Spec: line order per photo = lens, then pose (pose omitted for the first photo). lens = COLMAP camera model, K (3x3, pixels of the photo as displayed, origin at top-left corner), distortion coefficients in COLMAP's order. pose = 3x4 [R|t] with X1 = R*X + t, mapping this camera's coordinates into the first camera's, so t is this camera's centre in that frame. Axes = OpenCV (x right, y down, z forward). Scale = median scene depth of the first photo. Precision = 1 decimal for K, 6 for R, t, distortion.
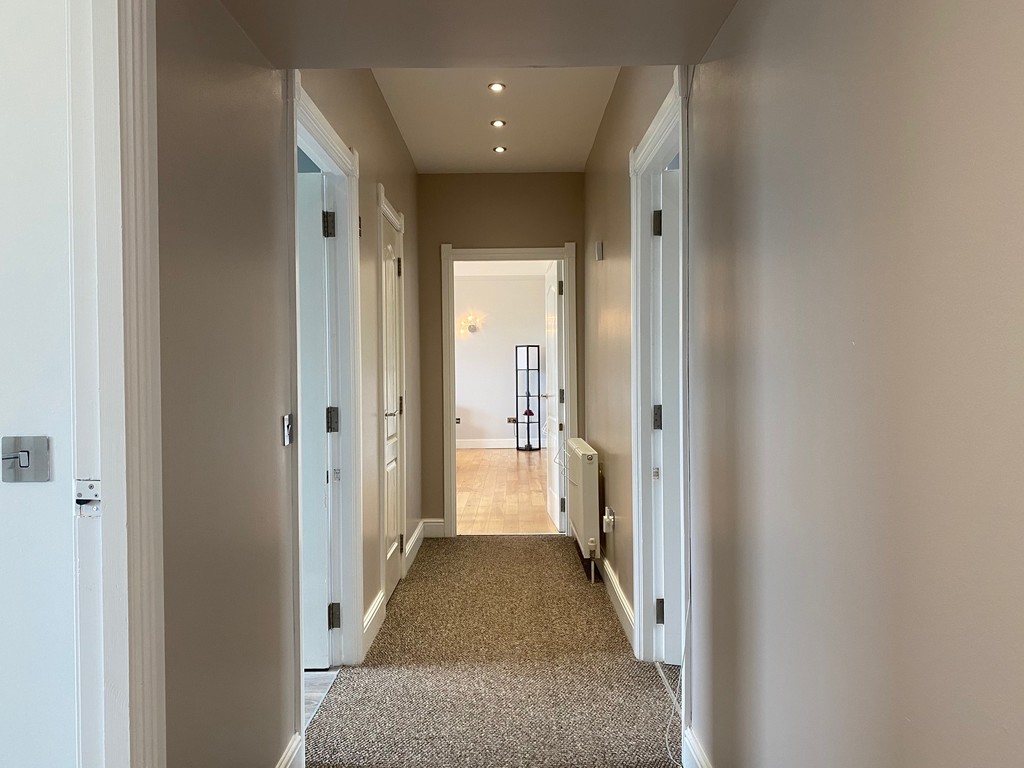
lens RADIAL K [[783.5, 0, 510.5], [0, 783.5, 381.5], [0, 0, 1]] dist [-0.000462, -0.000058]
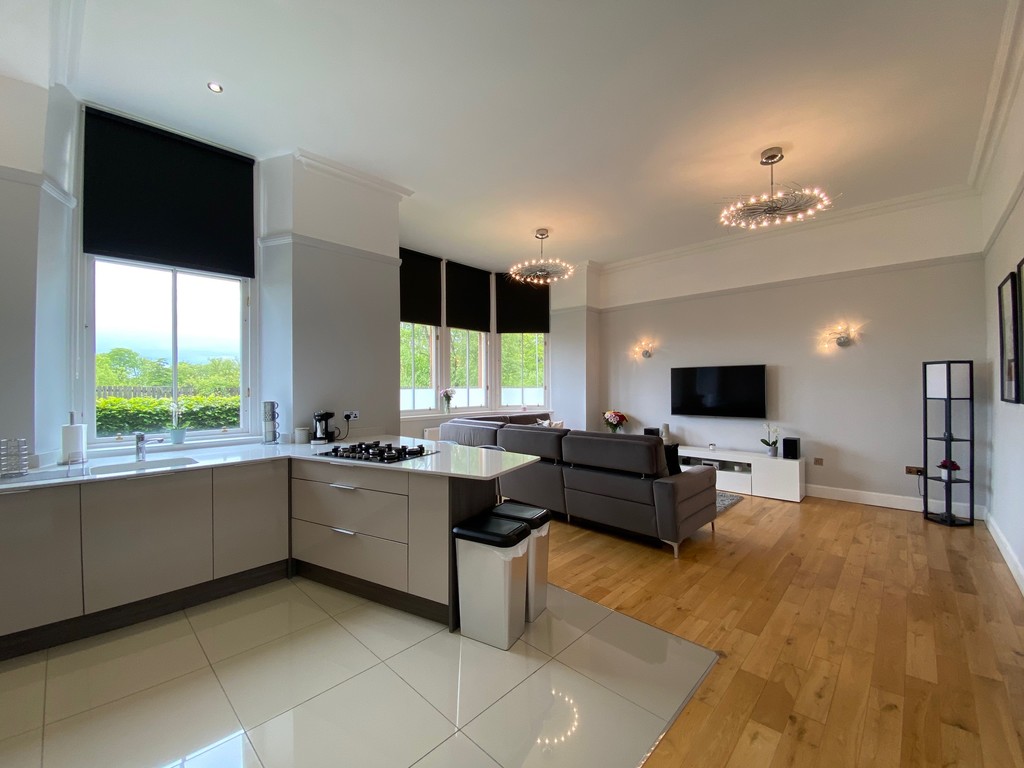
lens RADIAL K [[420.2, 0, 511.8], [0, 420.2, 386.1], [0, 0, 1]] dist [0.002001, -0.005408]
pose [[0.718217, 0.003116, -0.695812, 0.003497], [-0.006259, 0.999978, -0.001983, -0.022455], [0.695791, 0.005780, 0.718221, 0.495770]]
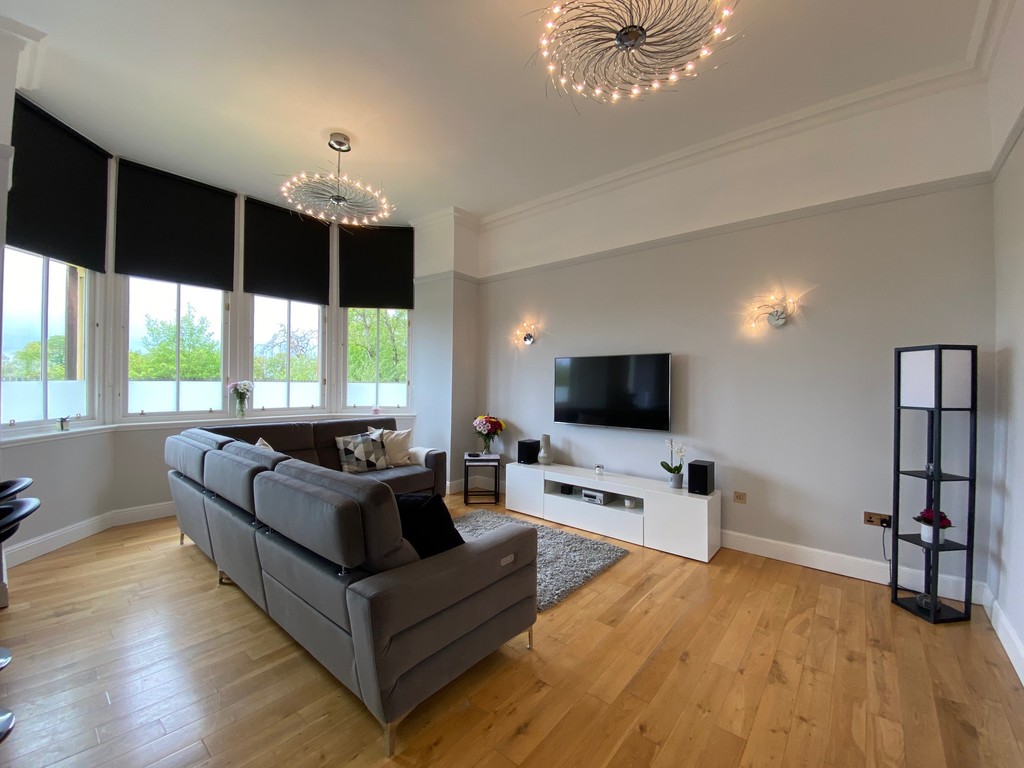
lens RADIAL K [[420.2, 0, 511.0], [0, 420.2, 384.6], [0, 0, 1]] dist [0.002001, -0.005408]
pose [[0.758294, 0.017811, -0.651669, -0.002365], [-0.019512, 0.999799, 0.004621, -0.023818], [0.651620, 0.009211, 0.758490, 0.698359]]
